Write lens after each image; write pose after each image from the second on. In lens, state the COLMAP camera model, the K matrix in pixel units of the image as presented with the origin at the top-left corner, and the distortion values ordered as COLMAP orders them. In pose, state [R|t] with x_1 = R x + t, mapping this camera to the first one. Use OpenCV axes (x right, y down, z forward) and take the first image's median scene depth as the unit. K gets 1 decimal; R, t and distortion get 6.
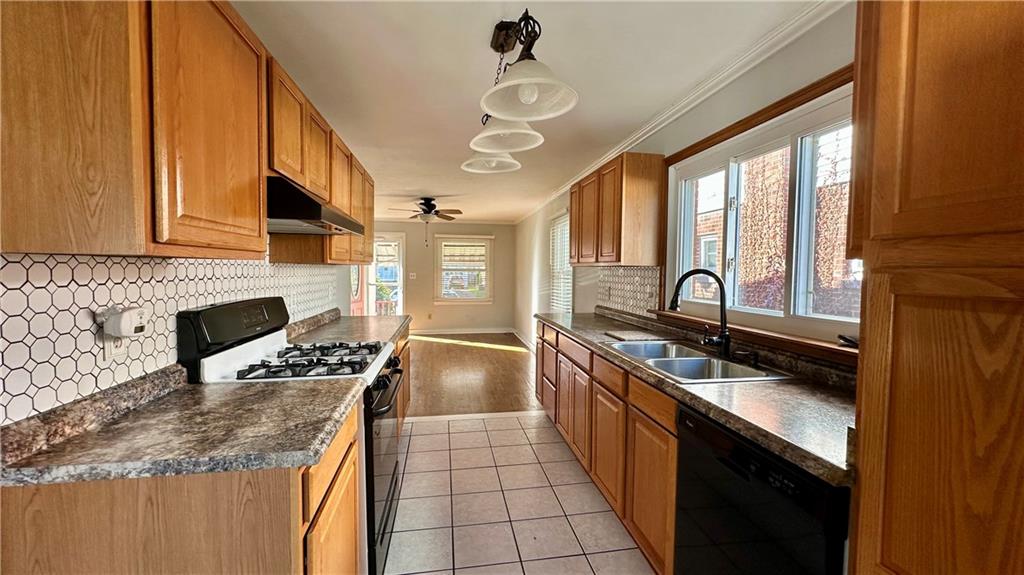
lens RADIAL K [[405.5, 0, 518.5], [0, 405.5, 286.5], [0, 0, 1]] dist [-0.001300, 0.000065]
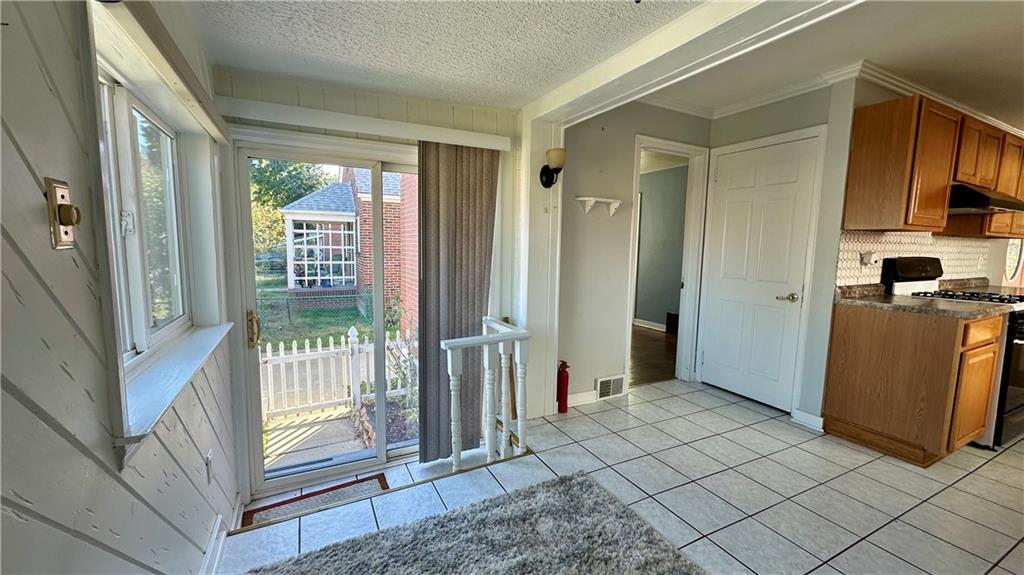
lens RADIAL K [[405.5, 0, 509.6], [0, 405.5, 288.8], [0, 0, 1]] dist [-0.001300, 0.000065]
pose [[0.290384, 0.102060, -0.951452, 0.540878], [-0.056474, 0.994391, 0.089430, 0.130447], [0.955242, 0.027763, 0.294519, -1.322403]]
